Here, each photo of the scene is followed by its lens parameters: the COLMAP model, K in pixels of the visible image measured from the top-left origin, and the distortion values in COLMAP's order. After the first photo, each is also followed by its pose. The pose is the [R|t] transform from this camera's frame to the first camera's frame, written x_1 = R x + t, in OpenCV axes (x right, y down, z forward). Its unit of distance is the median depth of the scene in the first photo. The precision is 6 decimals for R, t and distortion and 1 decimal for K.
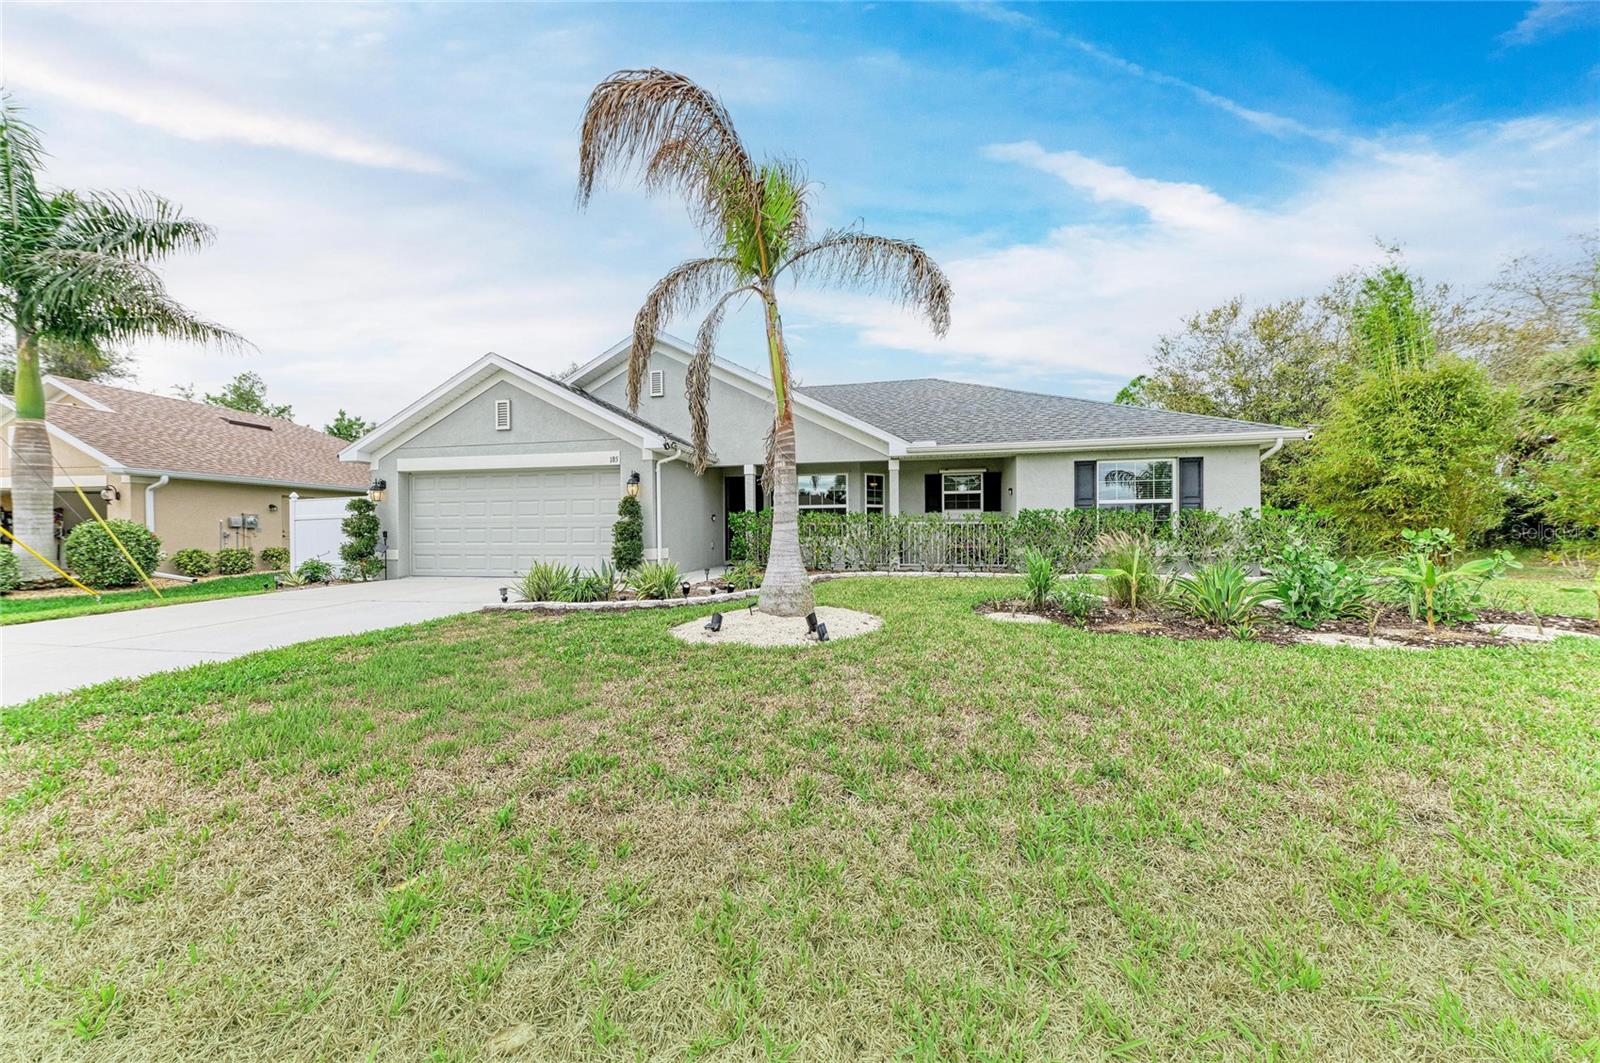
lens RADIAL K [[544.3, 0, 798.3], [0, 544.3, 530.4], [0, 0, 1]] dist [0.007185, -0.000568]
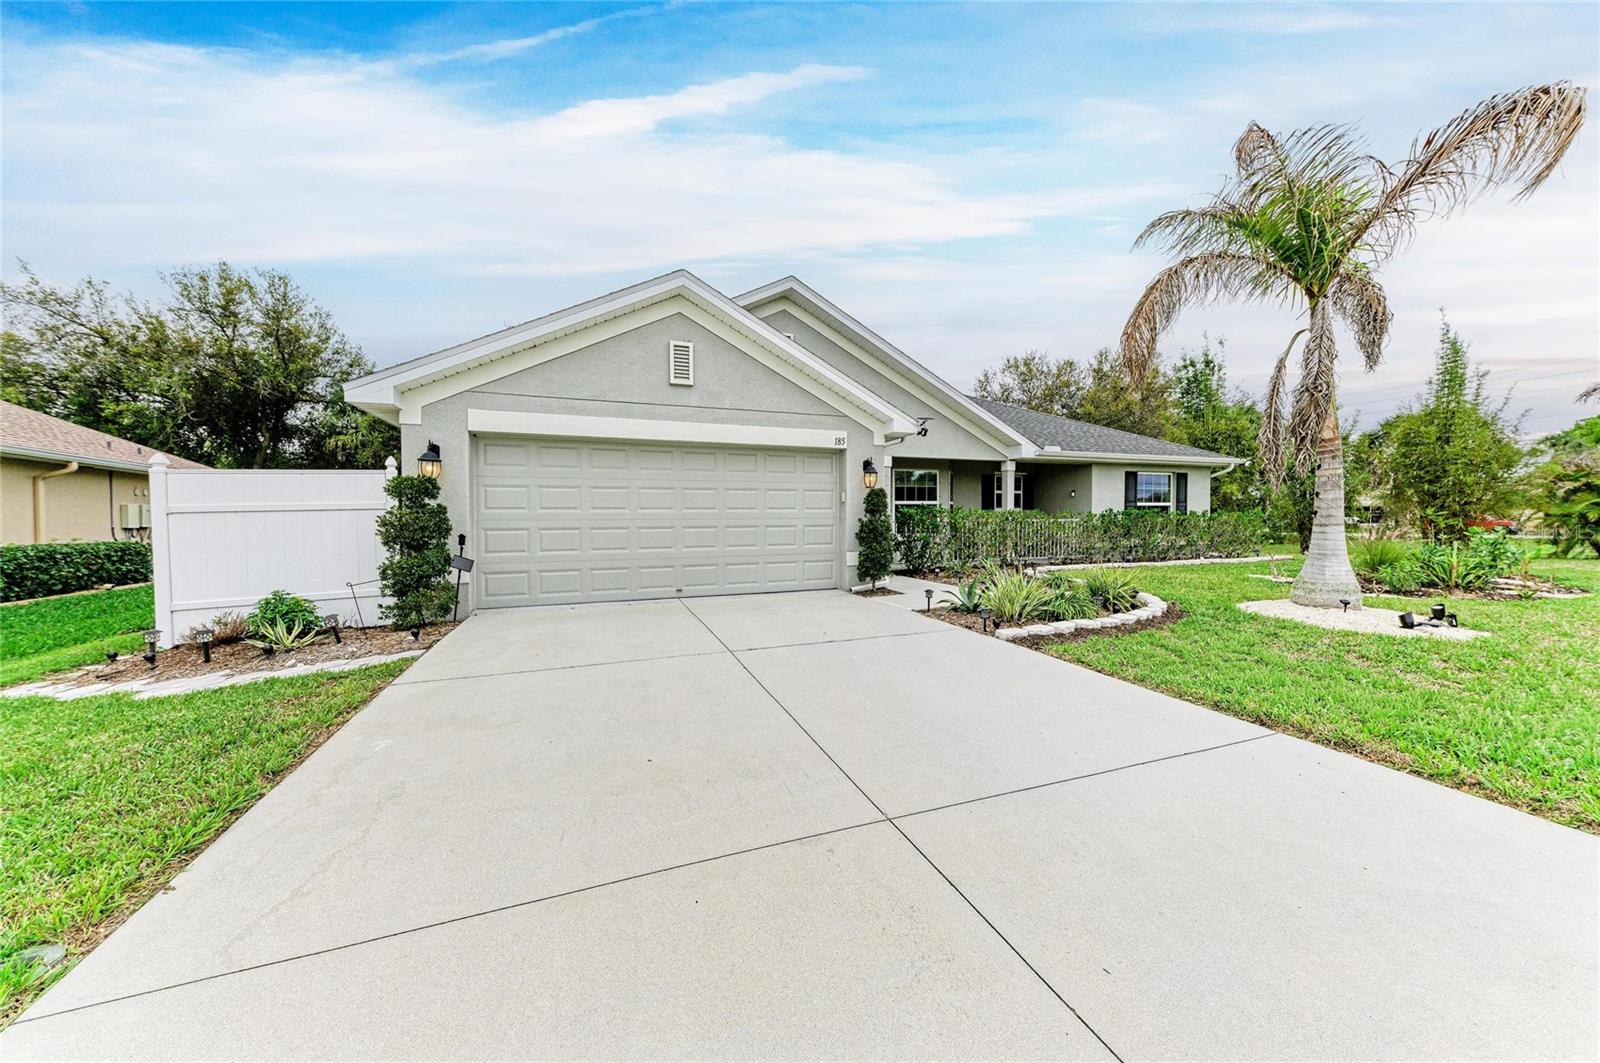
lens RADIAL K [[544.3, 0, 811.2], [0, 544.3, 525.2], [0, 0, 1]] dist [0.007185, -0.000568]
pose [[0.838079, -0.004835, 0.545528, -0.751370], [0.001663, 0.999979, 0.006308, -0.011004], [-0.545547, -0.004379, 0.838069, 0.323606]]
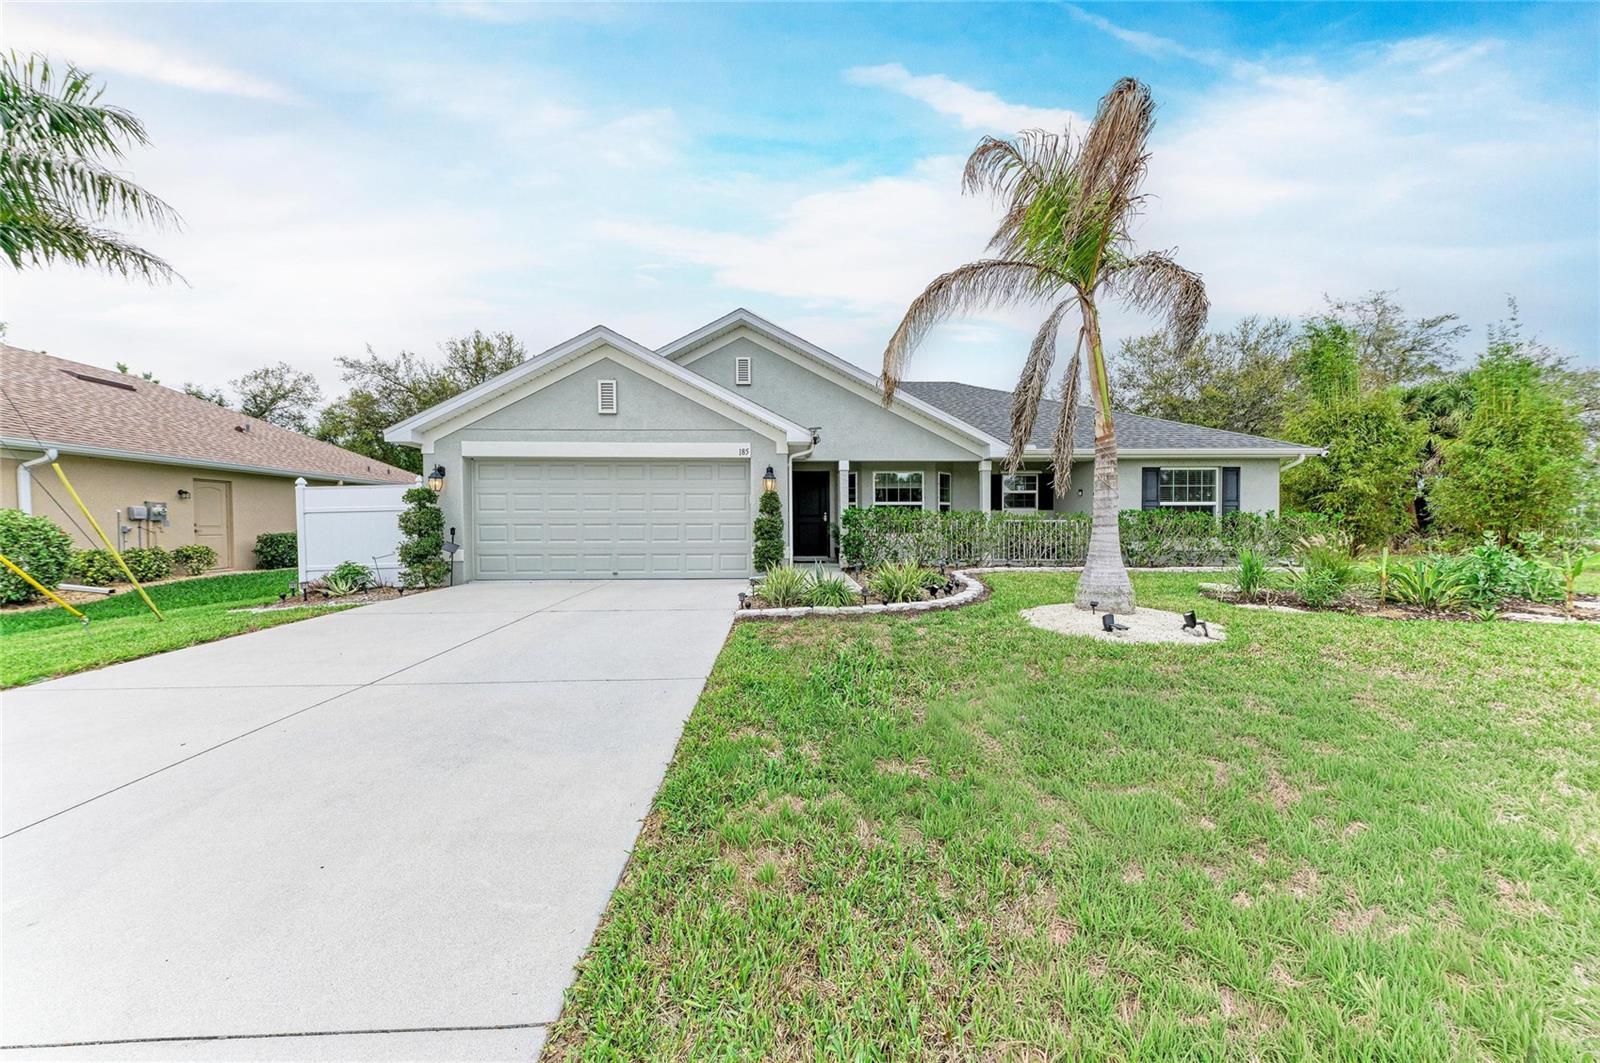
lens RADIAL K [[544.3, 0, 807.6], [0, 544.3, 532.9], [0, 0, 1]] dist [0.007185, -0.000568]
pose [[0.971130, -0.000563, 0.238551, -0.421607], [-0.004383, 0.999786, 0.020204, -0.009669], [-0.238511, -0.020666, 0.970920, 0.057281]]
